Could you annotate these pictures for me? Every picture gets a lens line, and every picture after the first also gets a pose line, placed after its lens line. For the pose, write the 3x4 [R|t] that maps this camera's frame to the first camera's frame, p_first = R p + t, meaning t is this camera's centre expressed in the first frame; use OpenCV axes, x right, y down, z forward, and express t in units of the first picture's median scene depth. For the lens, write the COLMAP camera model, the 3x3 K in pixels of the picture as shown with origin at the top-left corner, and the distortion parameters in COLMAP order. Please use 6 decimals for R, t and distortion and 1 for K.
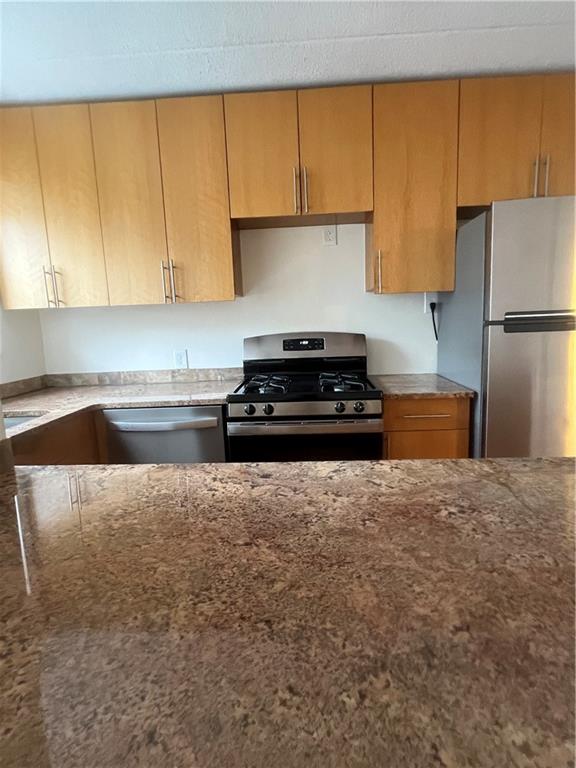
lens RADIAL K [[405.7, 0, 290.2], [0, 405.7, 382.6], [0, 0, 1]] dist [0.002356, -0.000979]
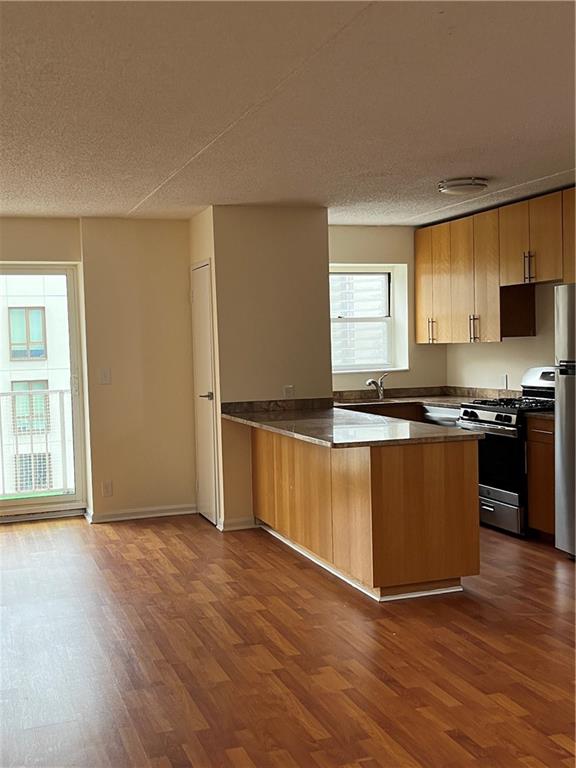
lens RADIAL K [[862.7, 0, 277.0], [0, 862.7, 387.6], [0, 0, 1]] dist [0.051333, 0.000000]
pose [[0.379217, 0.077185, -0.922083, 2.393773], [-0.131968, 0.990839, 0.028667, -0.027150], [0.915849, 0.110814, 0.385929, -0.874867]]
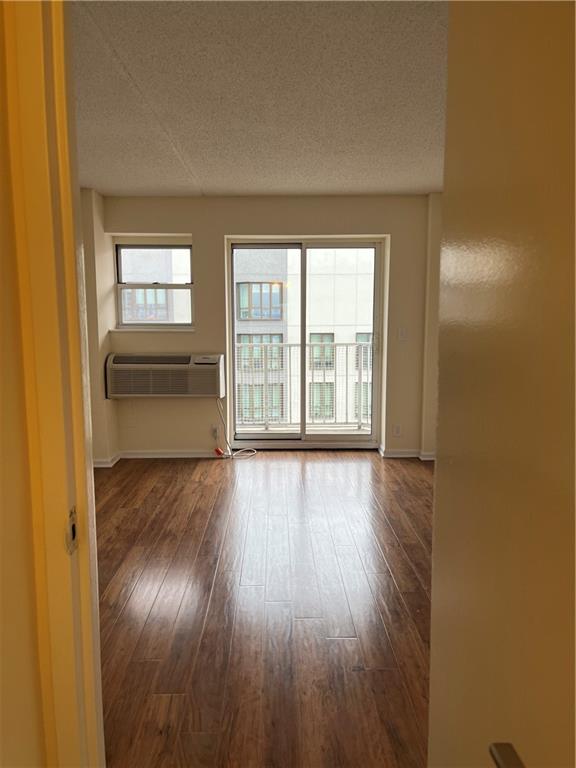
lens RADIAL K [[581.1, 0, 282.8], [0, 581.1, 383.3], [0, 0, 1]] dist [0.054719, -0.063830]
pose [[0.053076, 0.160973, -0.985531, 1.651491], [-0.155348, 0.976237, 0.151089, 0.004610], [0.986433, 0.145081, 0.076821, -0.893139]]
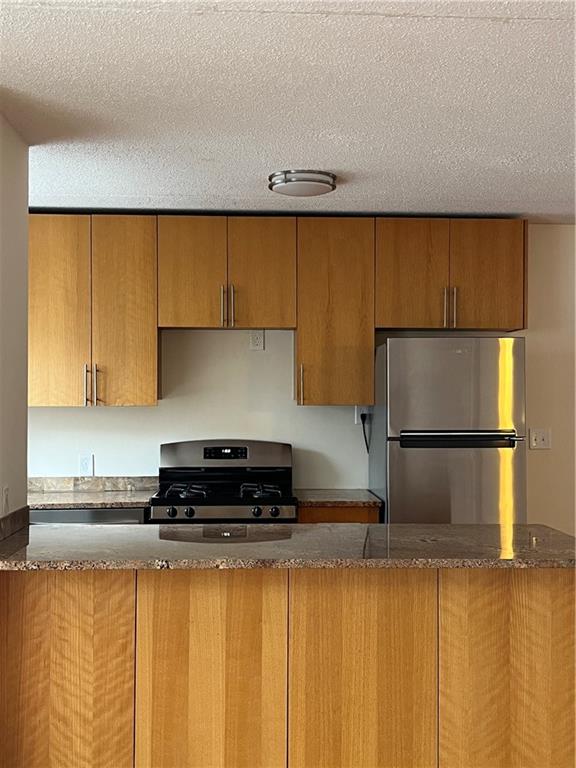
lens RADIAL K [[971.3, 0, 289.9], [0, 971.3, 389.8], [0, 0, 1]] dist [0.046930, 0.000000]
pose [[0.994939, 0.039285, 0.092488, -0.035770], [-0.023402, 0.985690, -0.166937, 0.146953], [-0.097722, 0.163928, 0.981620, -1.365452]]
